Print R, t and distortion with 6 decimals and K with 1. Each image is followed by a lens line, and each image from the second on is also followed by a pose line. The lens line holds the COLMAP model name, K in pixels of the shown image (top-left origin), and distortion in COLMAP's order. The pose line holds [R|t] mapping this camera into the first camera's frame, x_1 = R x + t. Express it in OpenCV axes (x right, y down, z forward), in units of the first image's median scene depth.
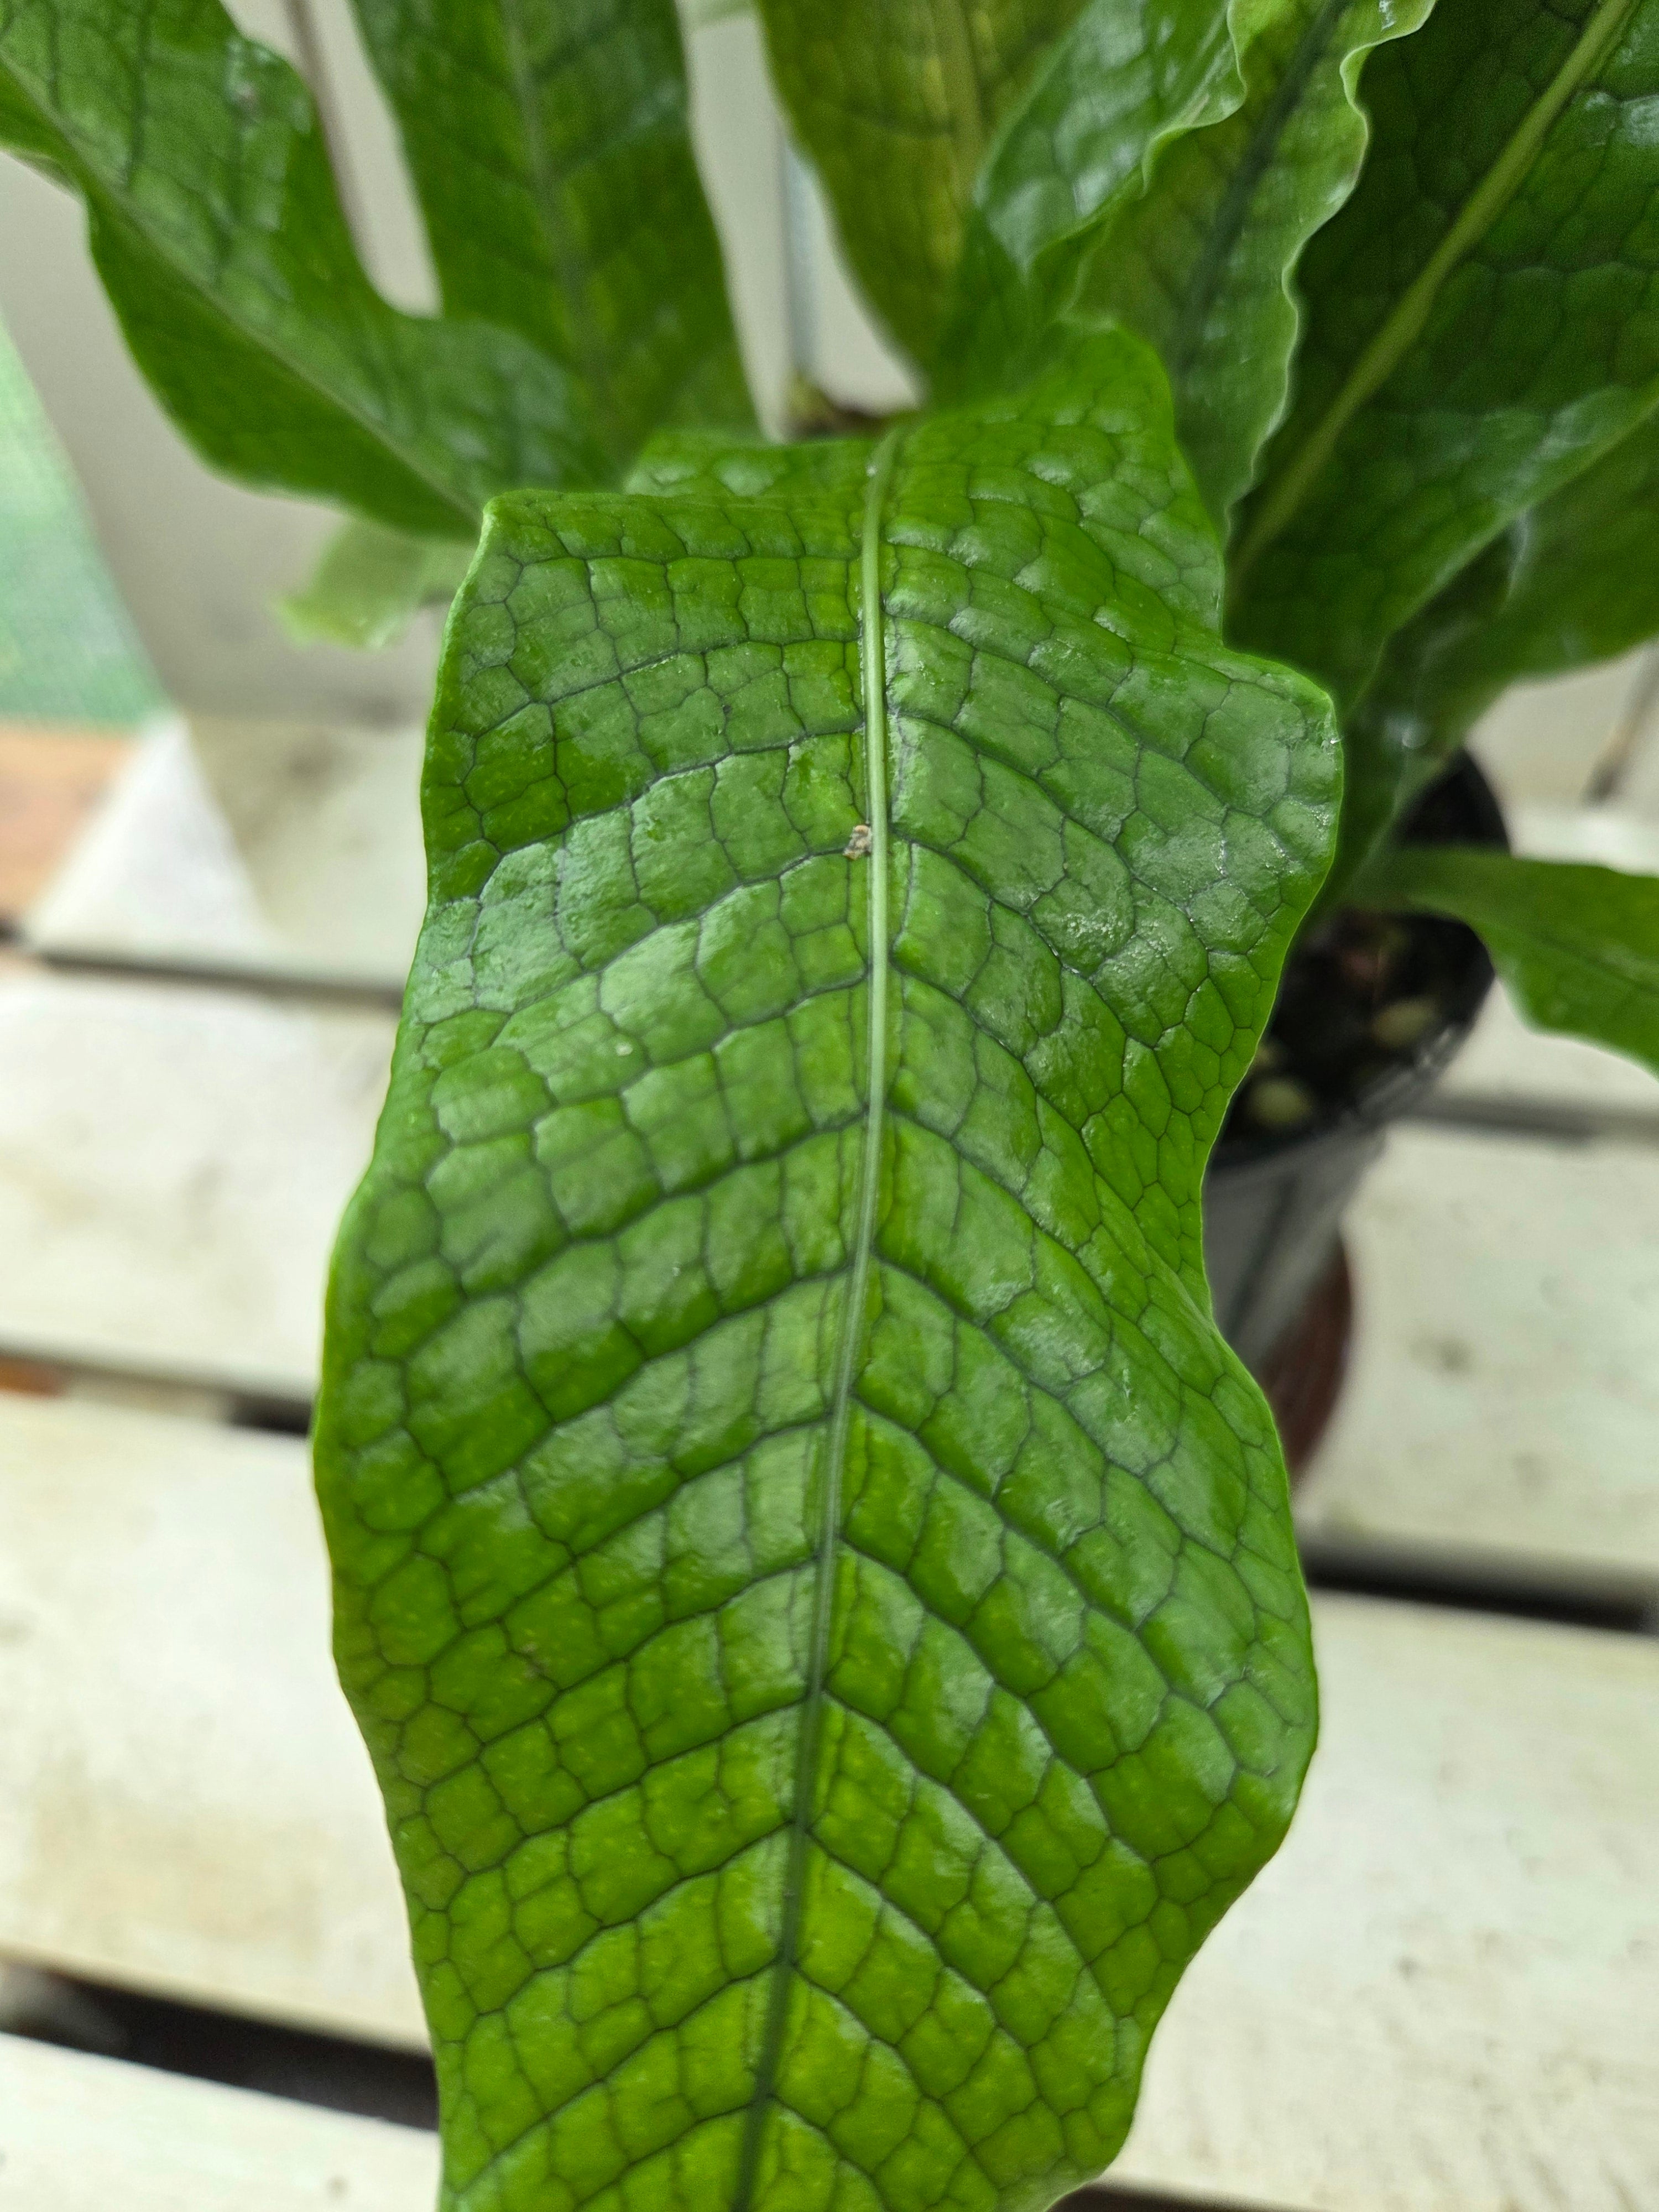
lens RADIAL K [[1627.7, 0, 829.5], [0, 1627.7, 1106.0], [0, 0, 1]] dist [-0.005446, -0.058986]
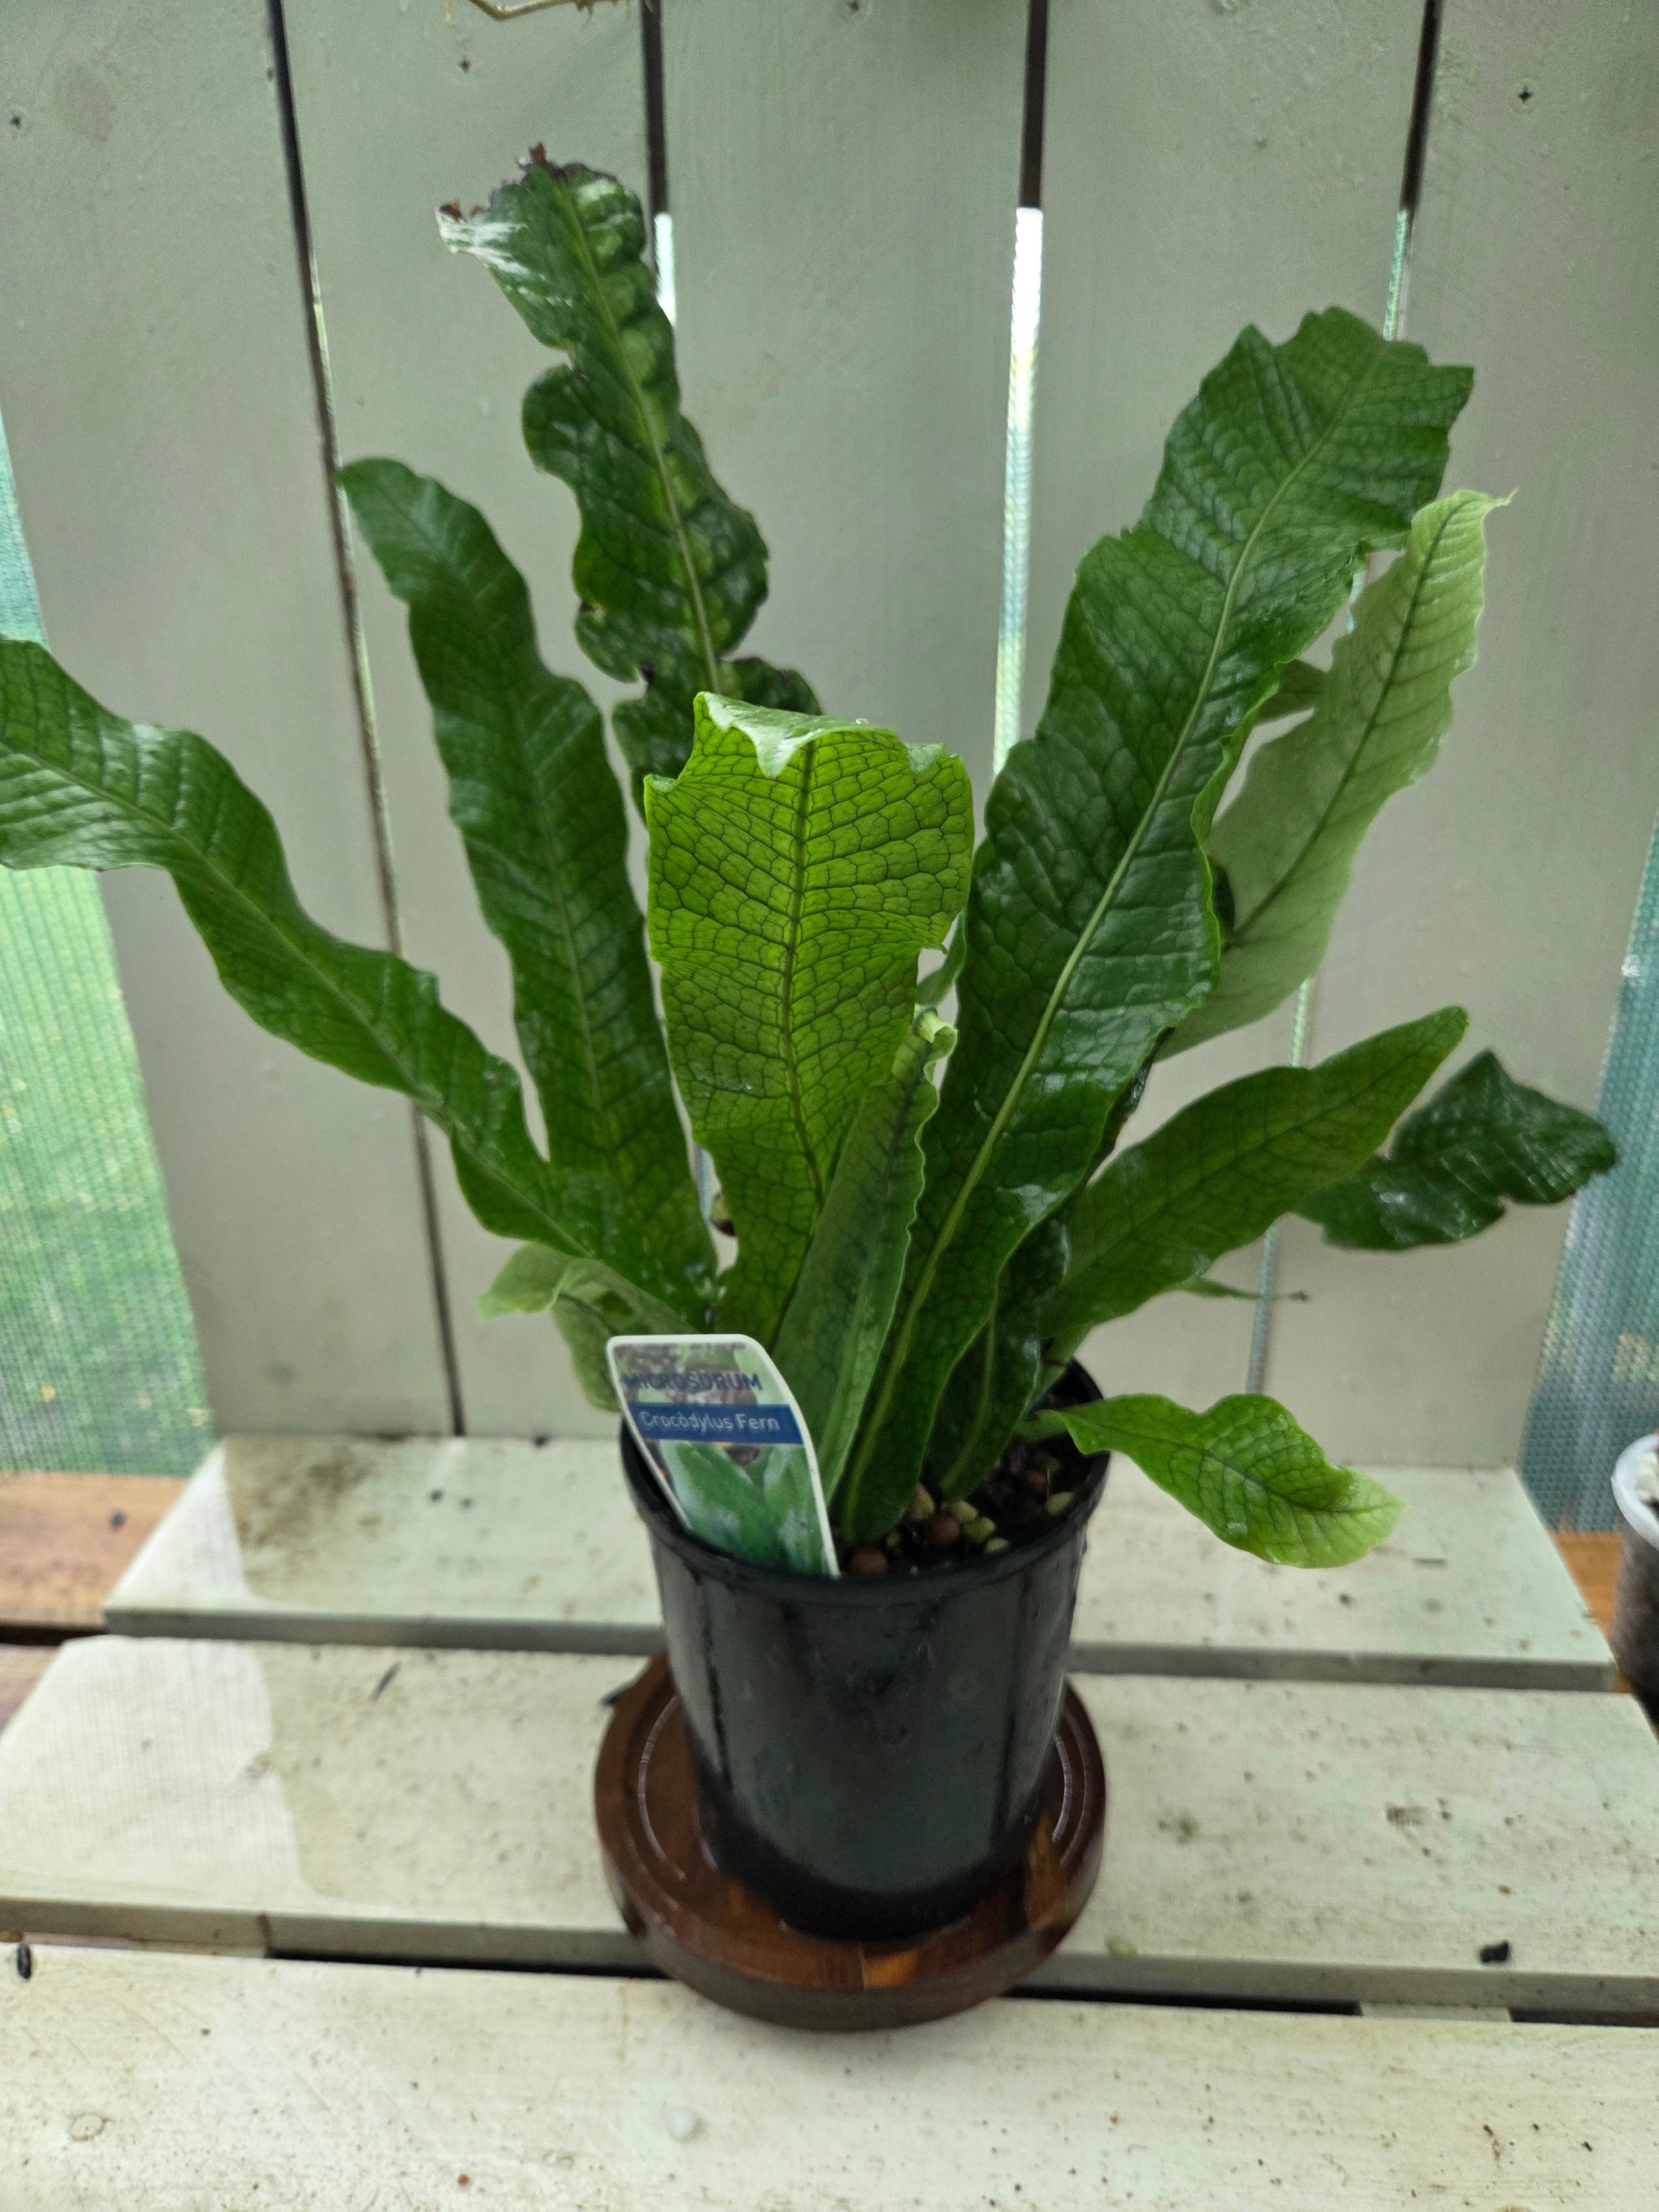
lens RADIAL K [[1627.7, 0, 829.5], [0, 1627.7, 1106.0], [0, 0, 1]] dist [-0.005446, -0.058986]
pose [[0.995758, -0.015207, 0.090747, -0.083809], [0.057652, 0.871765, -0.486521, 0.545972], [-0.071711, 0.489689, 0.868943, -1.008549]]
